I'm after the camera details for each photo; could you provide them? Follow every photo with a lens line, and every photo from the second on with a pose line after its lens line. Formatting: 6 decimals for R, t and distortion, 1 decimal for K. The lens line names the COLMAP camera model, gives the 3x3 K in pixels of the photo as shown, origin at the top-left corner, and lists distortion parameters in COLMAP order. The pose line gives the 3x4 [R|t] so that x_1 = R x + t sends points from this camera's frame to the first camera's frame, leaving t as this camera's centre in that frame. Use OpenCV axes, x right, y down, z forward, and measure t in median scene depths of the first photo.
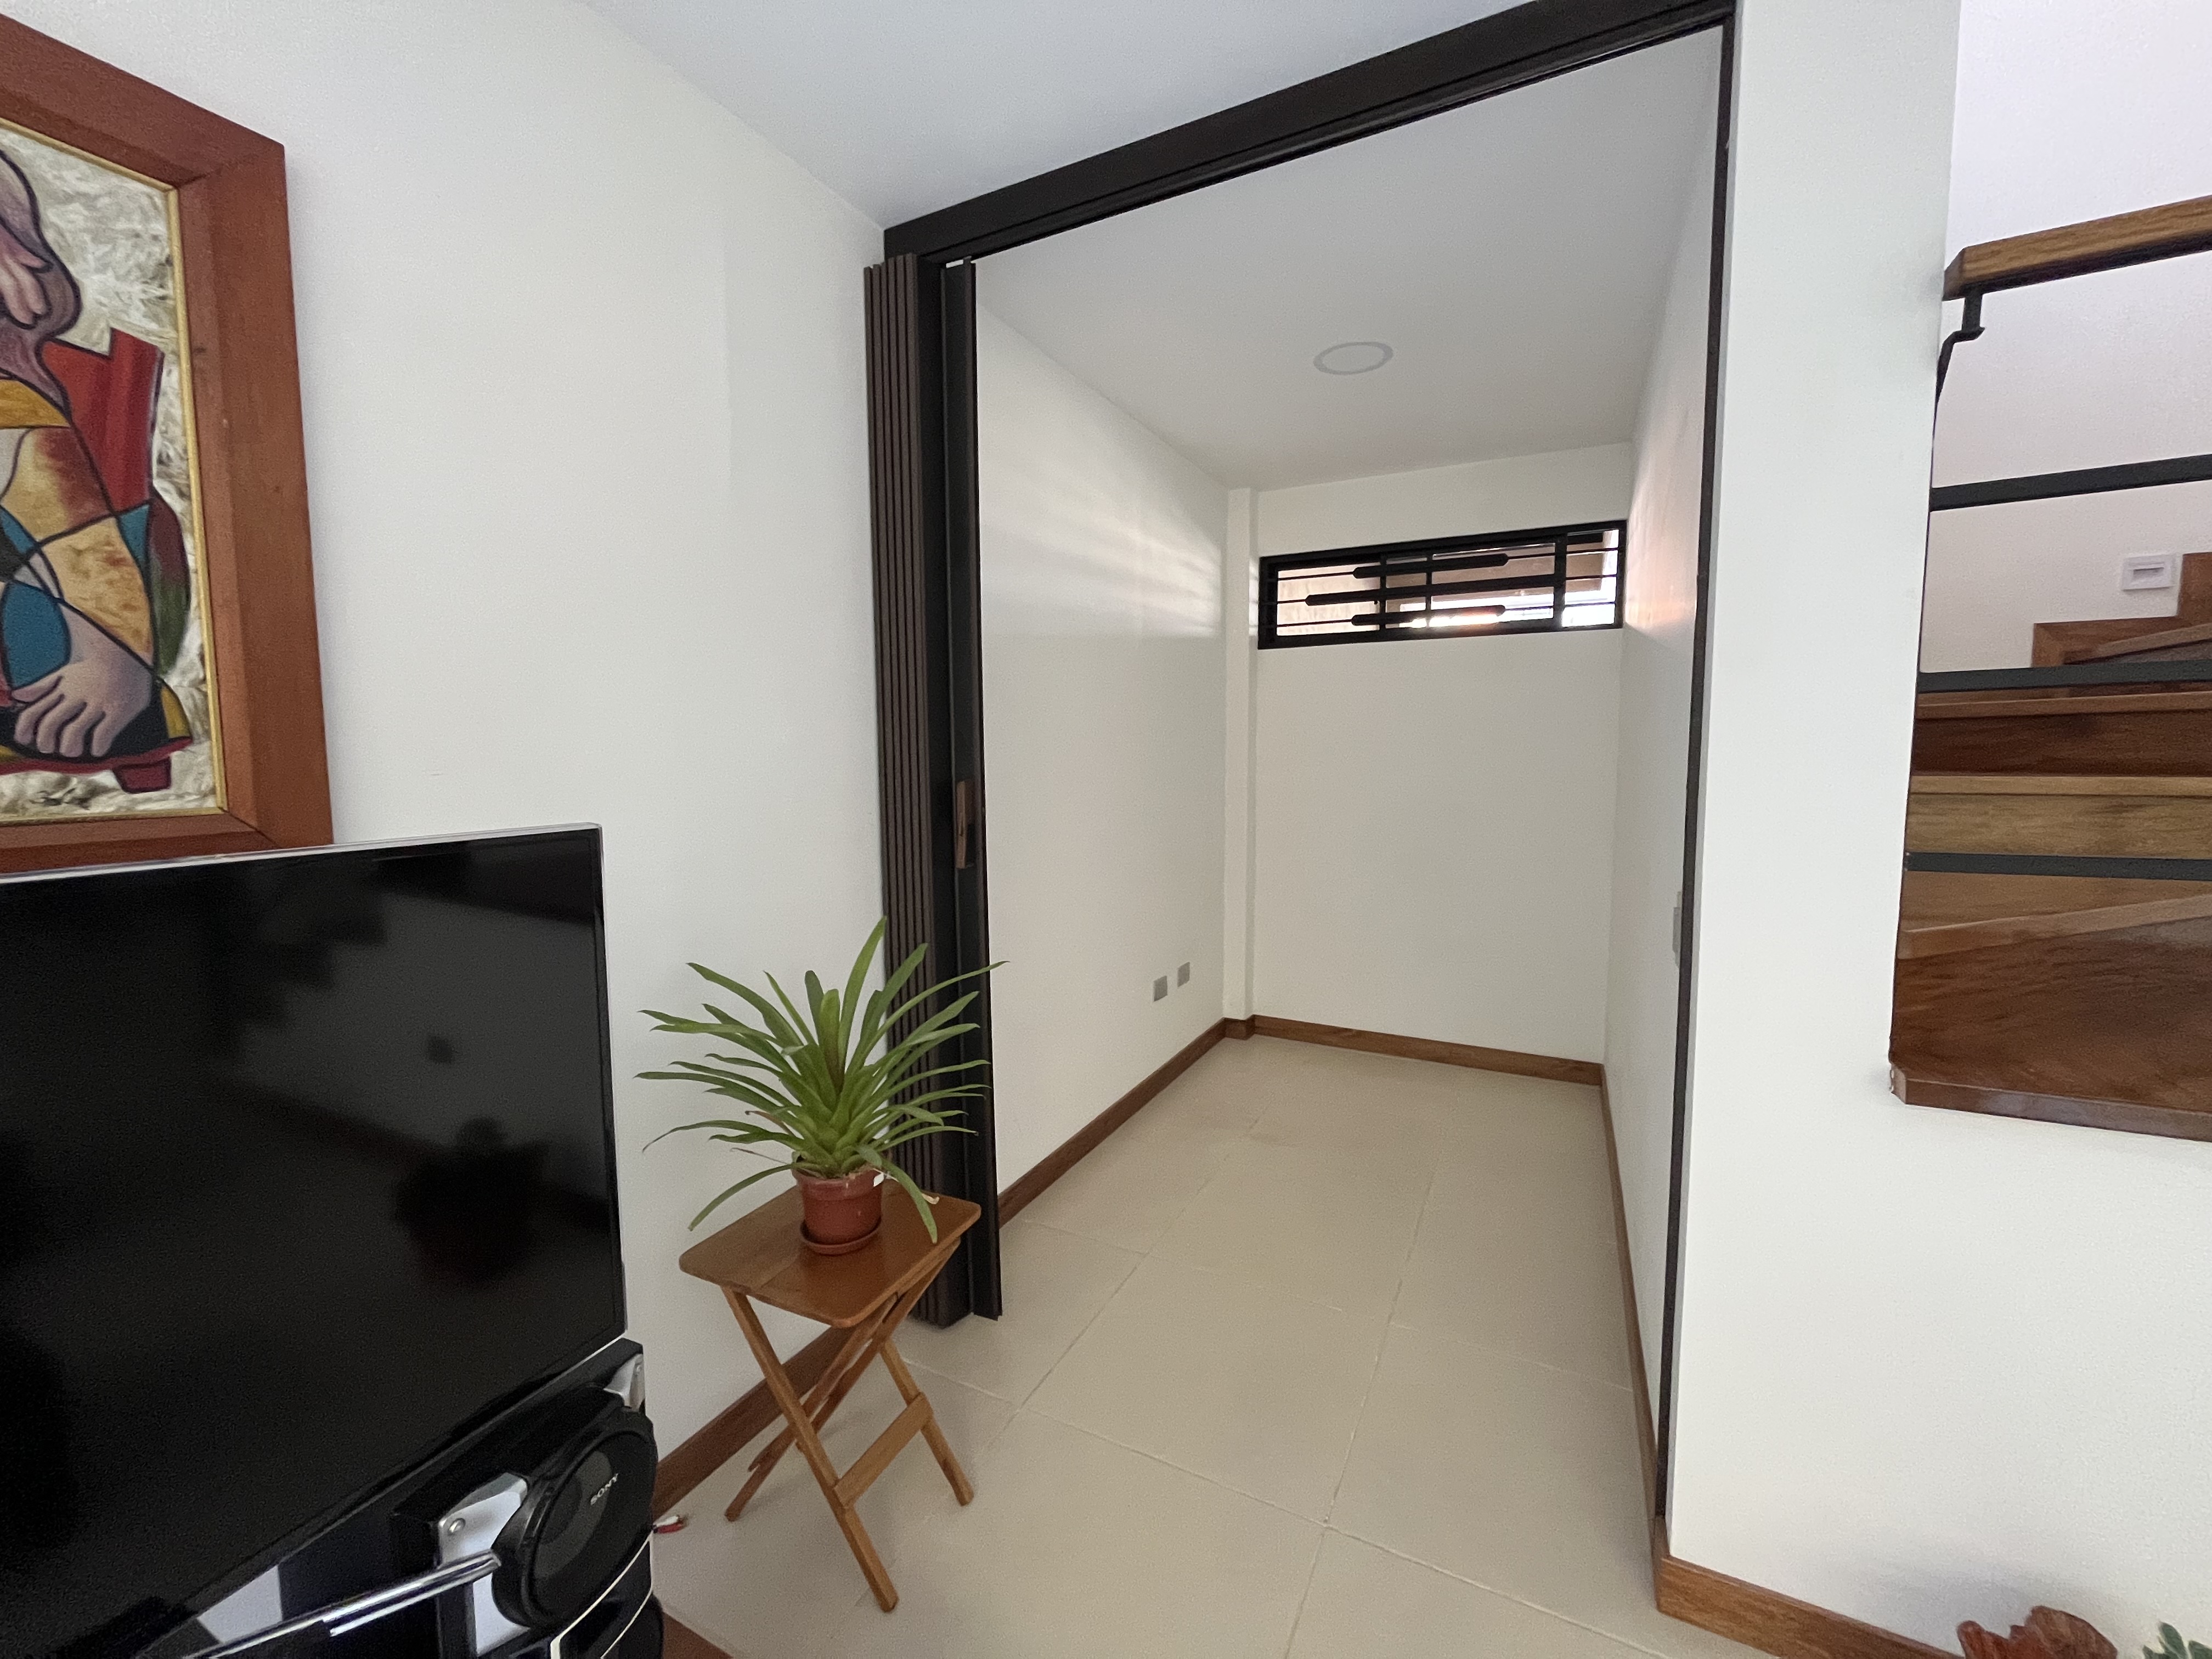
lens RADIAL K [[890.1, 0, 1093.7], [0, 890.1, 818.7], [0, 0, 1]] dist [-0.002913, 0.000348]
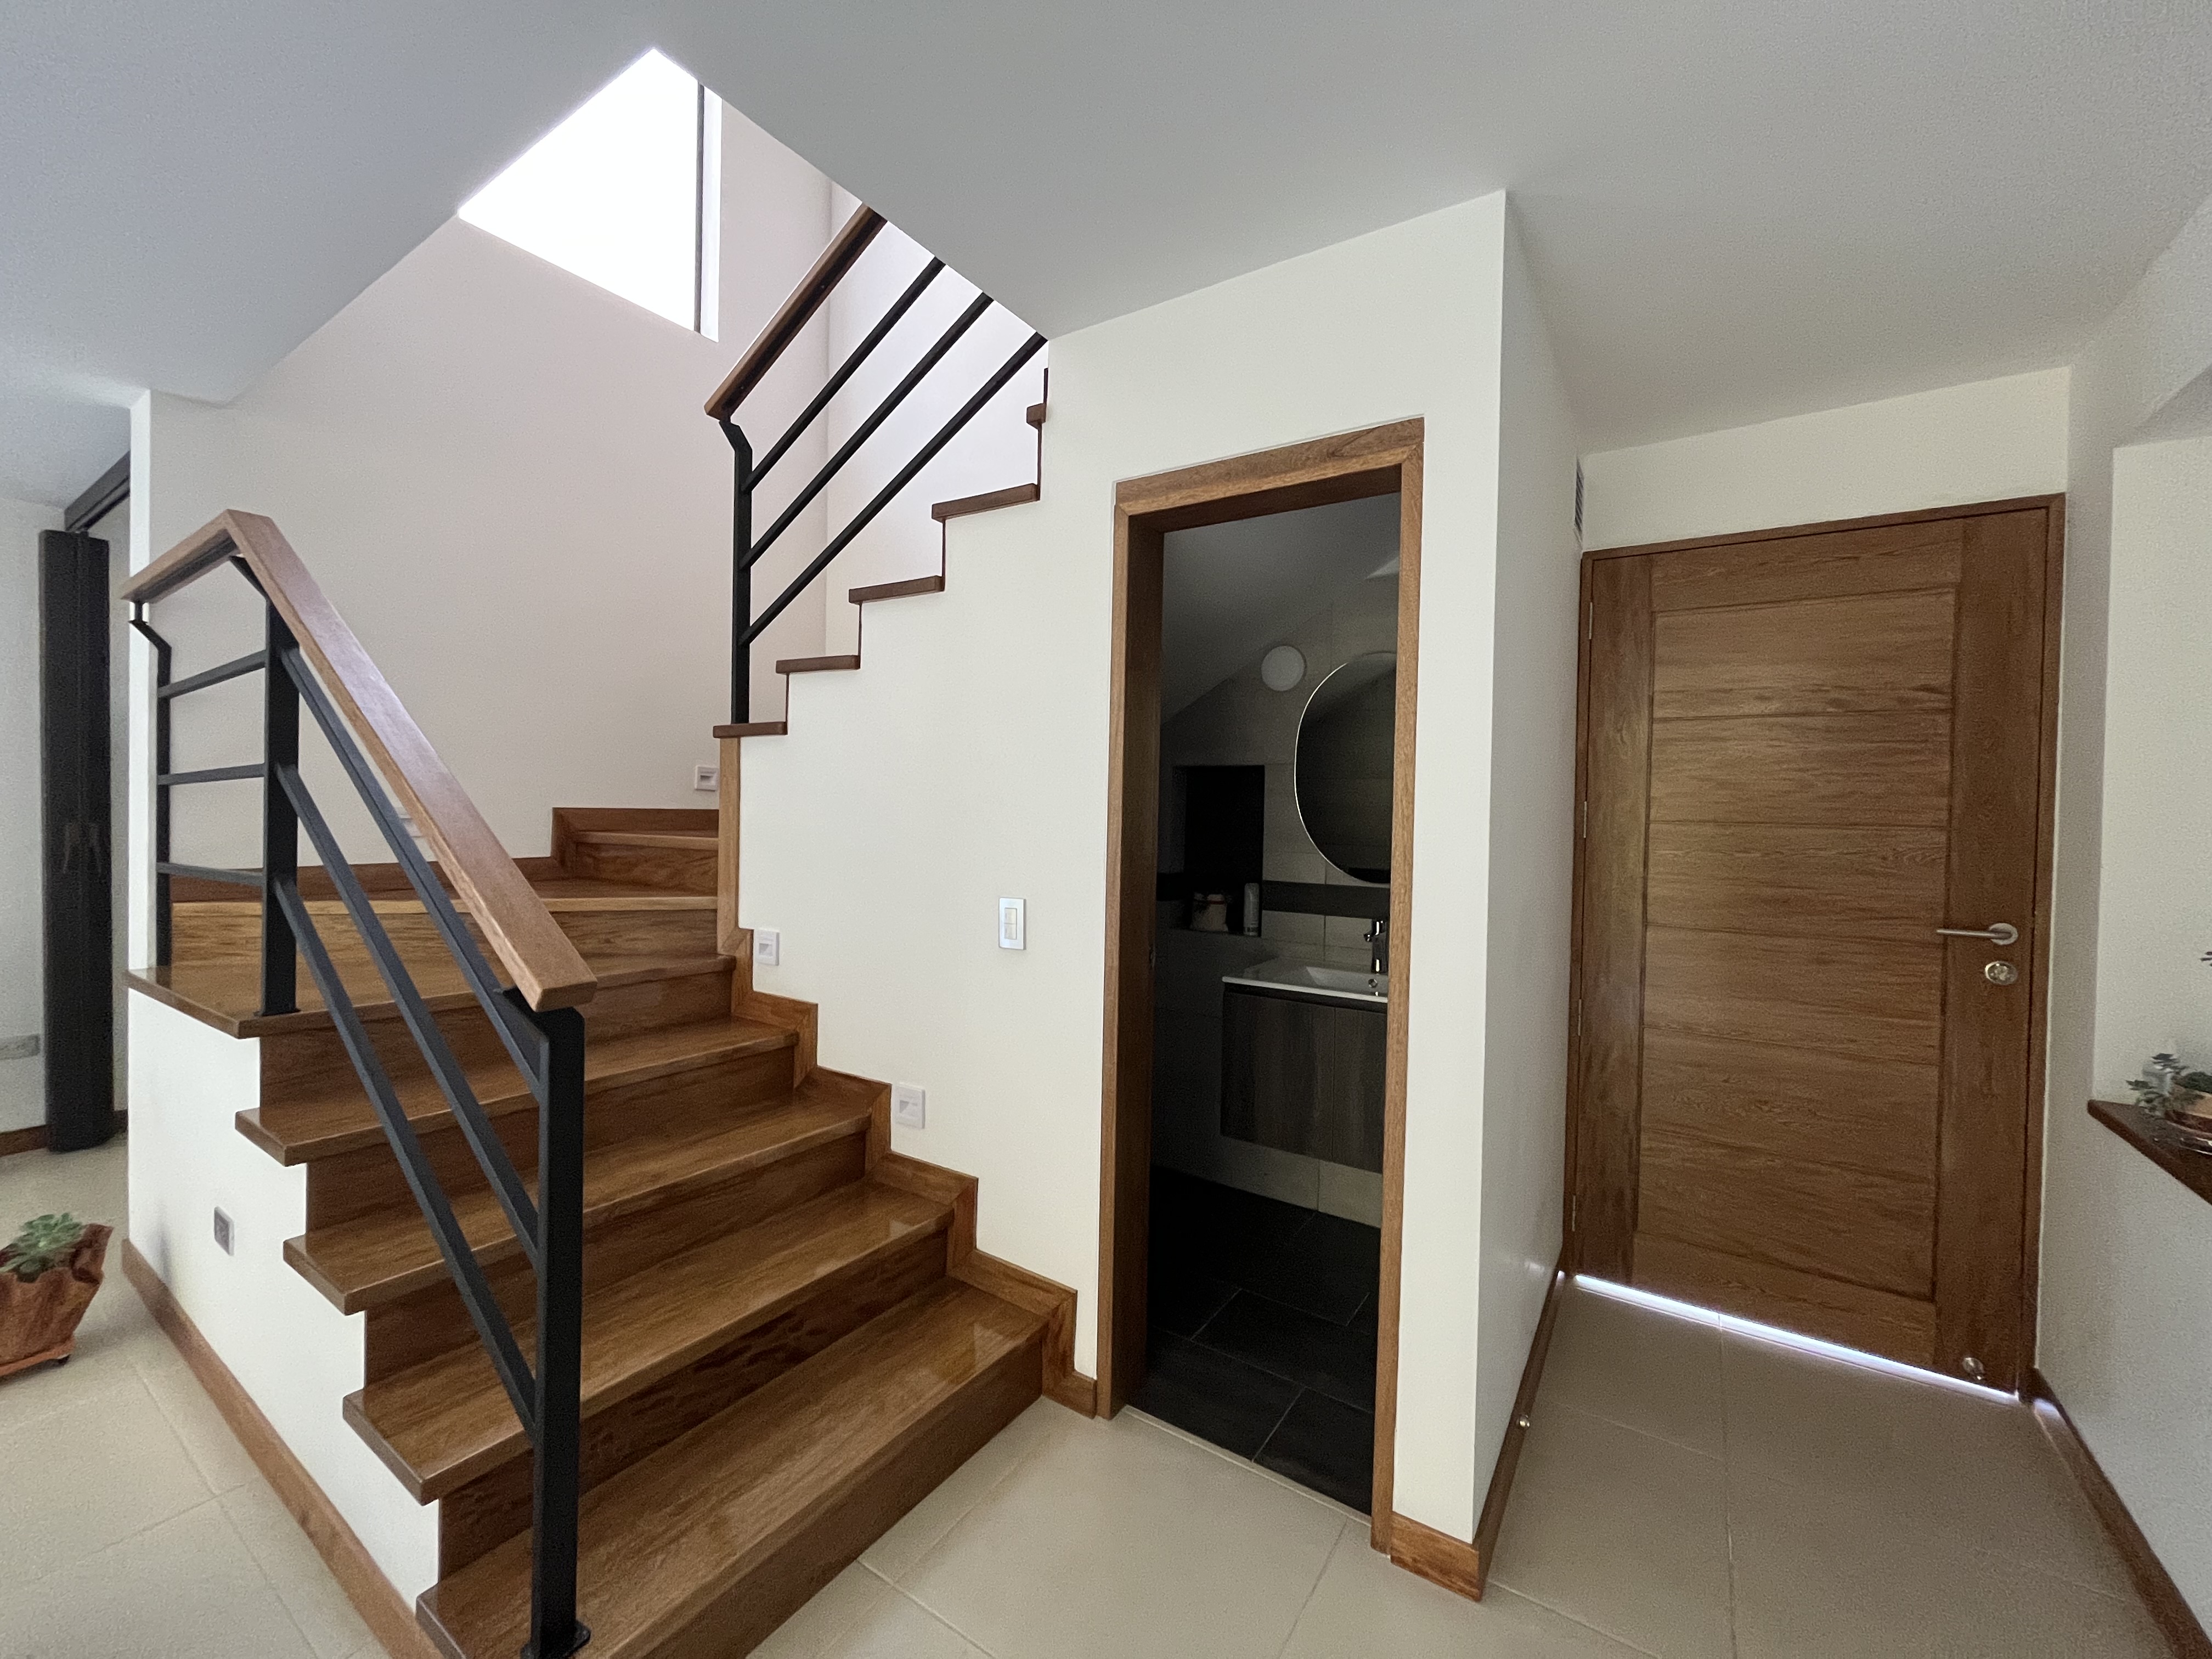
lens RADIAL K [[890.1, 0, 1097.6], [0, 890.1, 816.5], [0, 0, 1]] dist [-0.002913, 0.000348]
pose [[0.994177, 0.024615, -0.104906, 4.090741], [-0.031801, 0.997220, -0.067390, -0.001818], [0.102956, 0.070334, 0.992196, -1.008448]]
